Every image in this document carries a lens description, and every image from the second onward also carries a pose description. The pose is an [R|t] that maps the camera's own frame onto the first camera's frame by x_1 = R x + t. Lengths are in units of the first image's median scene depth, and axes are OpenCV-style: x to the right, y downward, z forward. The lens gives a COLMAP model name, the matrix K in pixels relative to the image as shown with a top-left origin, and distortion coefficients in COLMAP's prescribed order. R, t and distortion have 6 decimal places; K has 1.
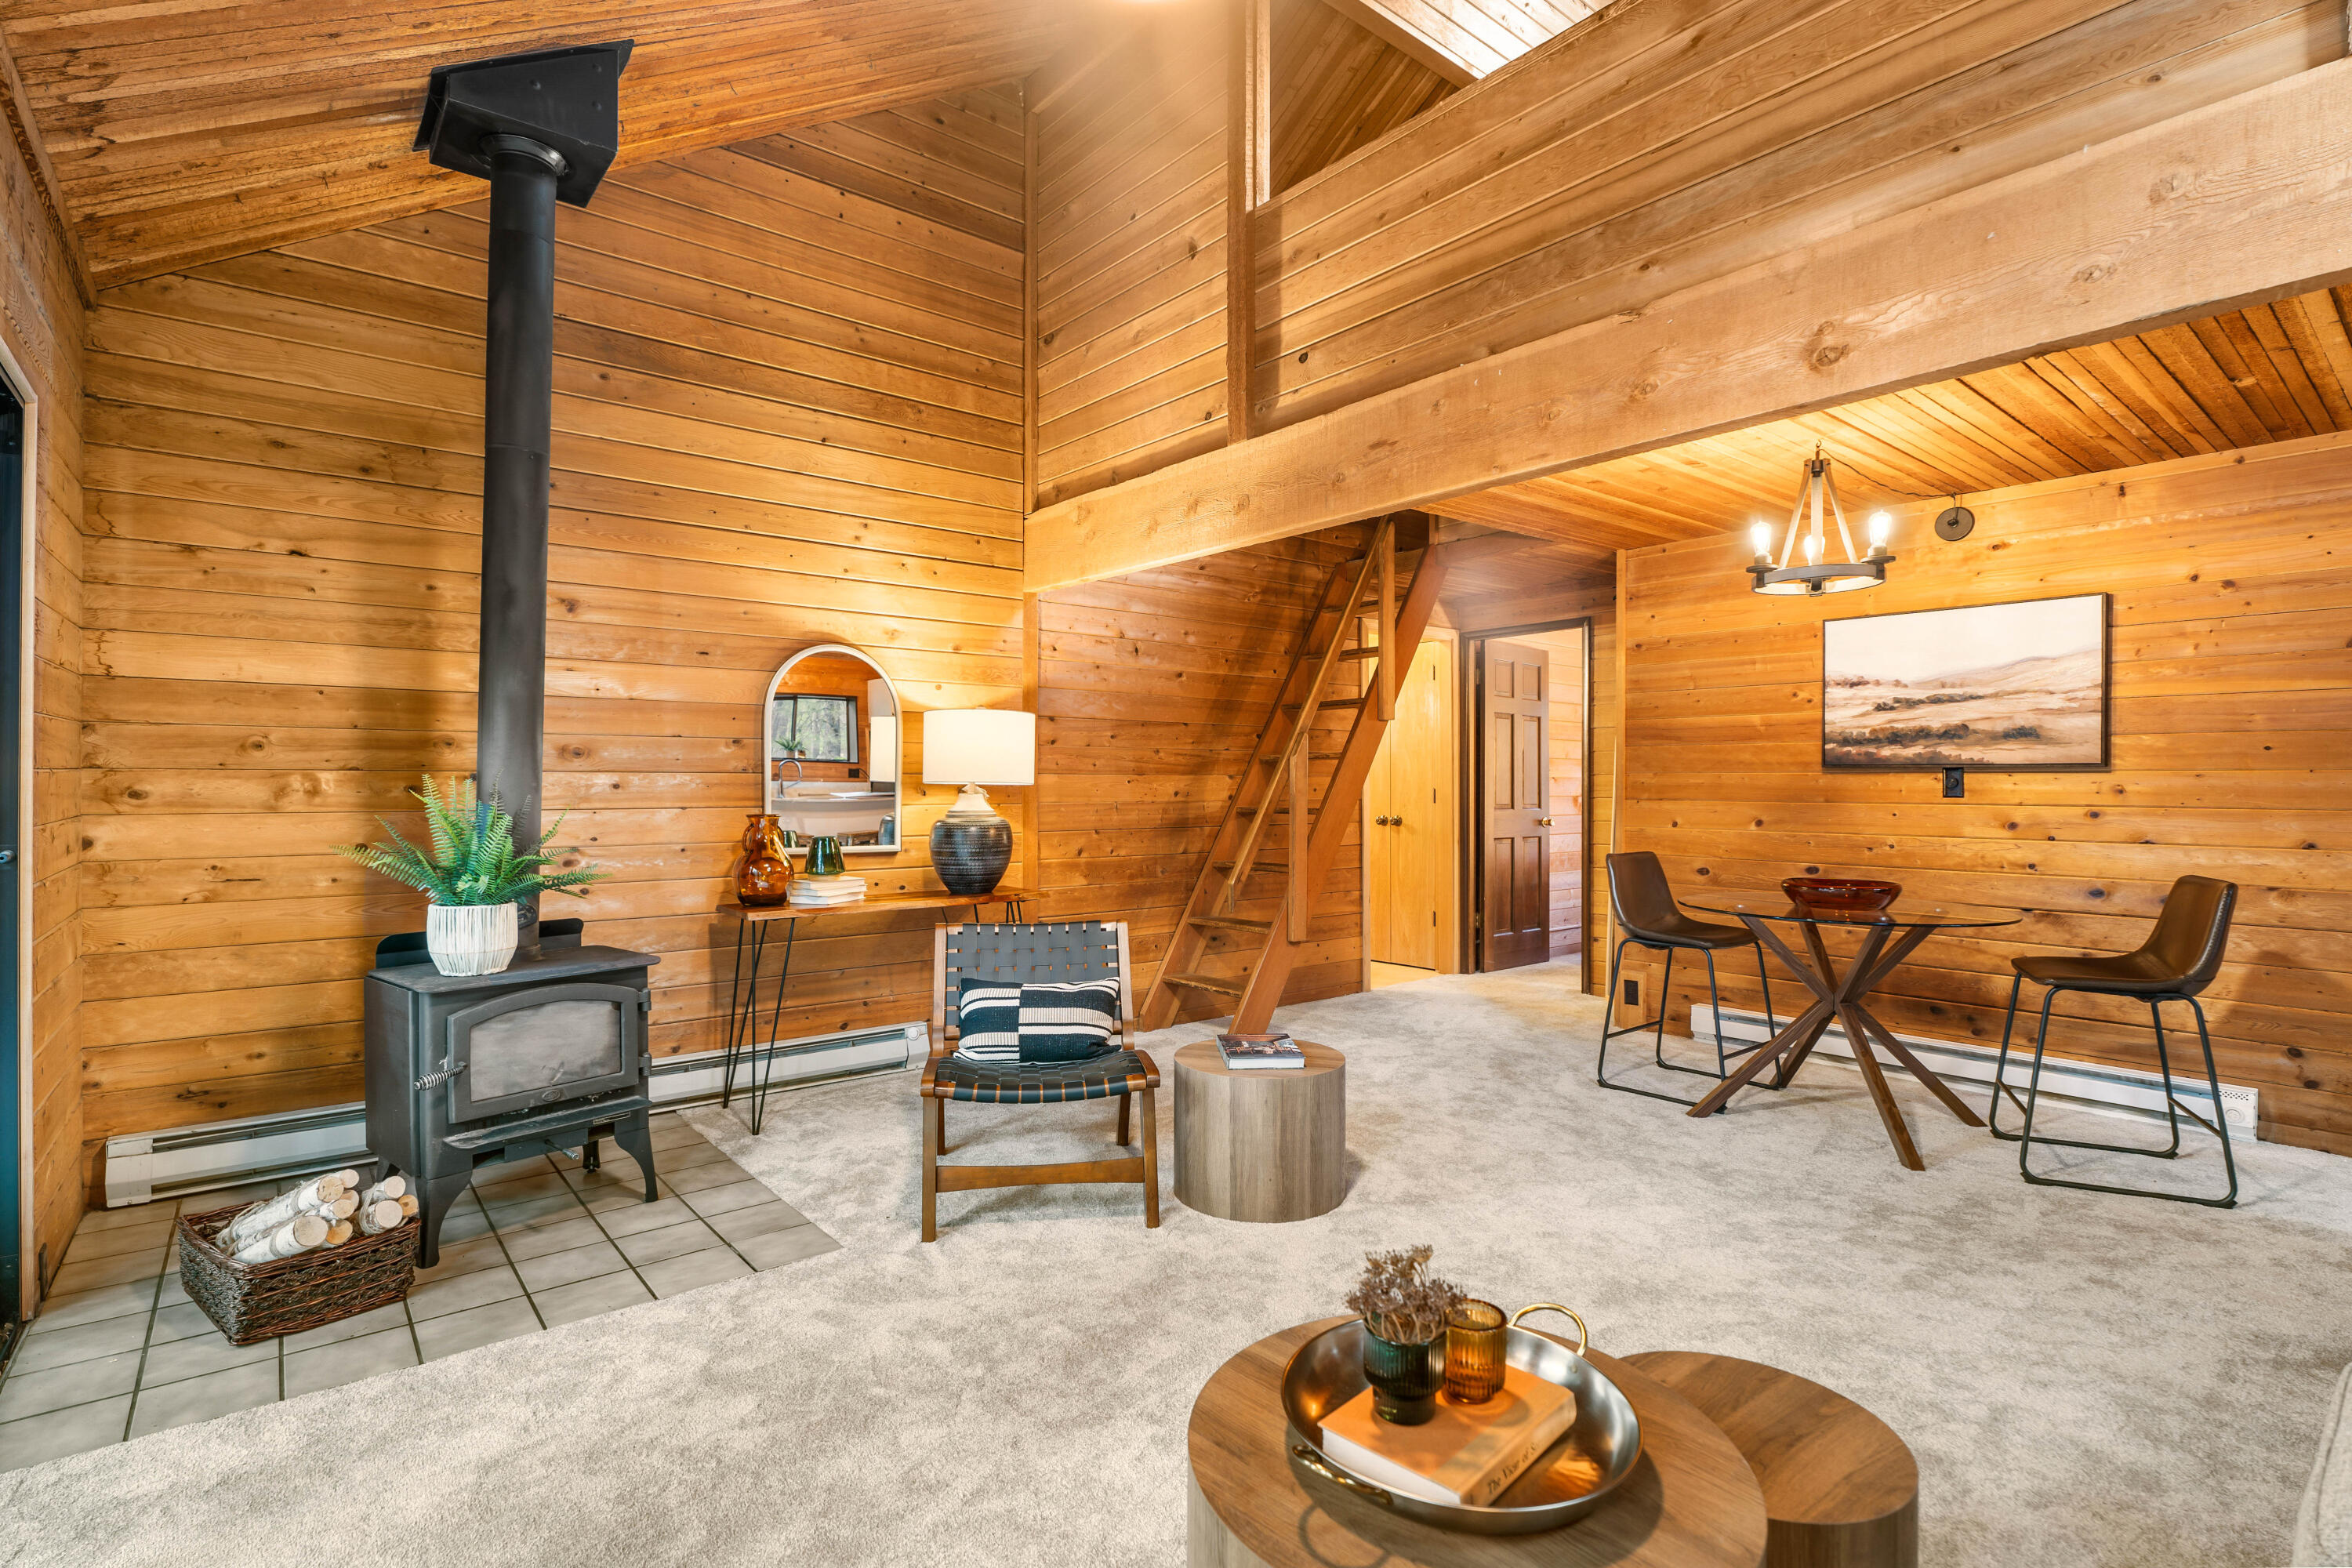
lens RADIAL K [[1125.3, 0, 1166.4], [0, 1125.3, 780.3], [0, 0, 1]] dist [0.004967, -0.003505]
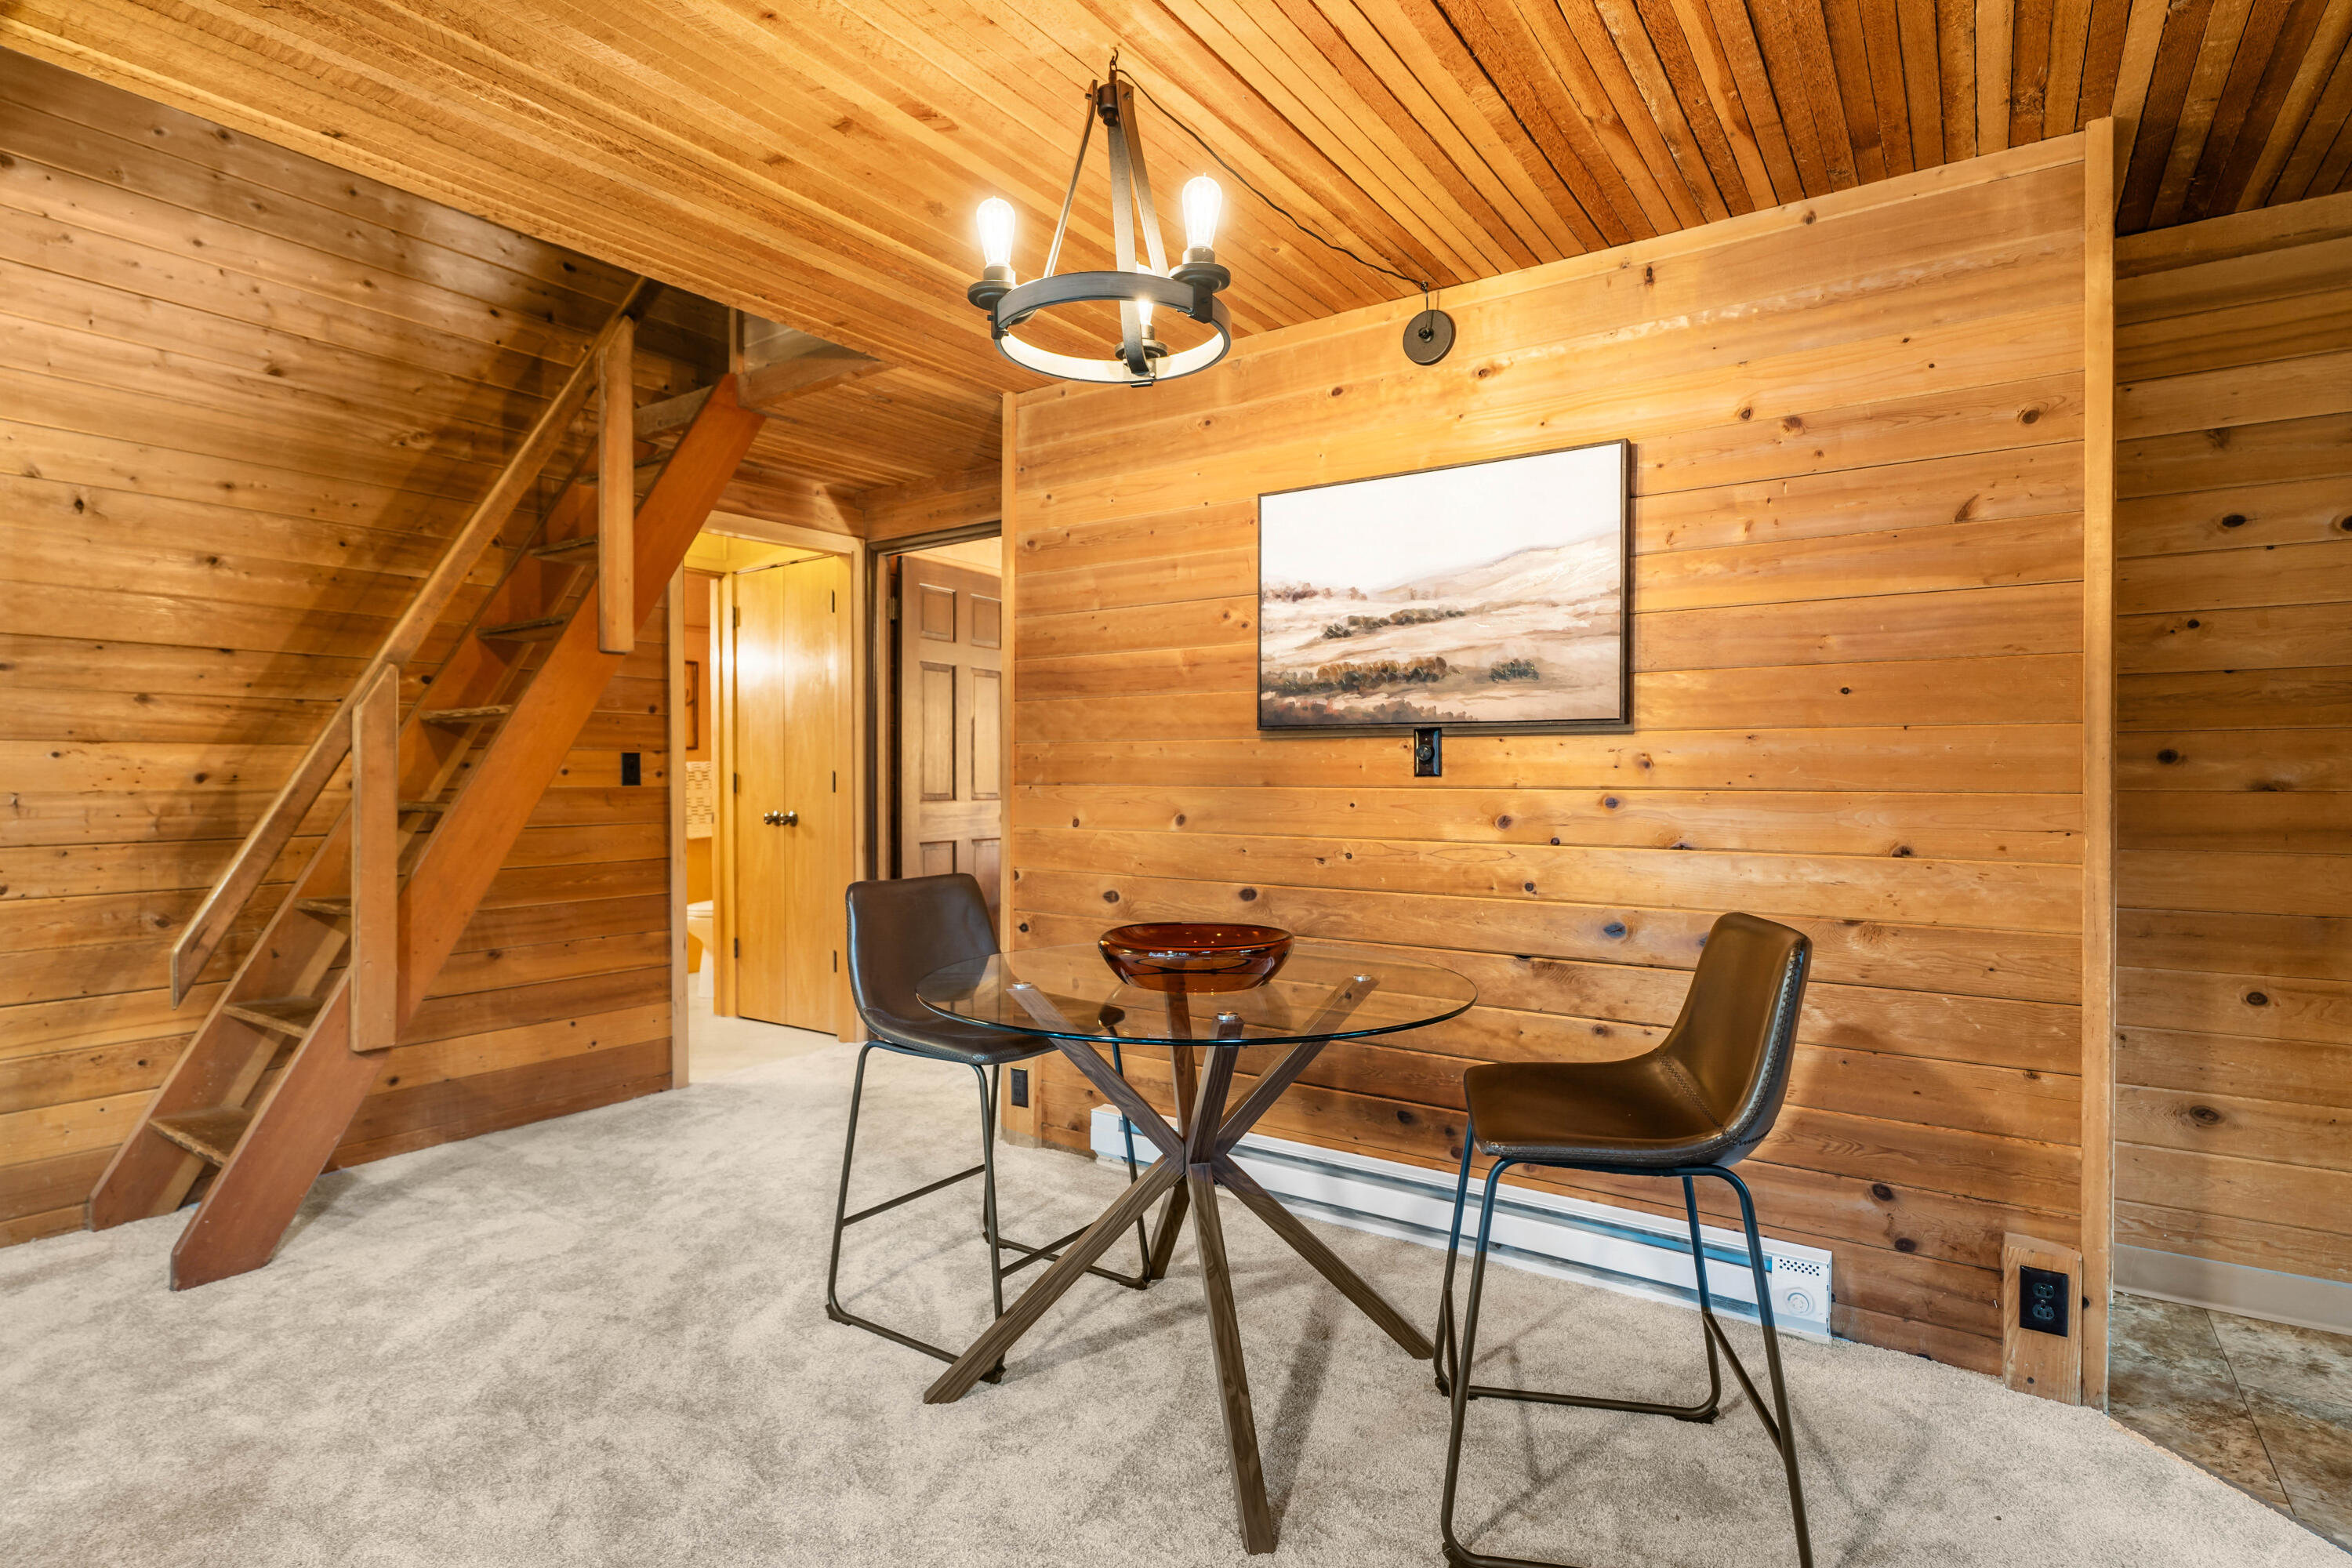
lens RADIAL K [[1125.3, 0, 1192.2], [0, 1125.3, 777.9], [0, 0, 1]] dist [0.004967, -0.003505]
pose [[0.962539, -0.003052, 0.271124, 0.433551], [0.001538, 0.999982, 0.005799, 0.013037], [-0.271137, -0.005165, 0.962527, 0.467802]]
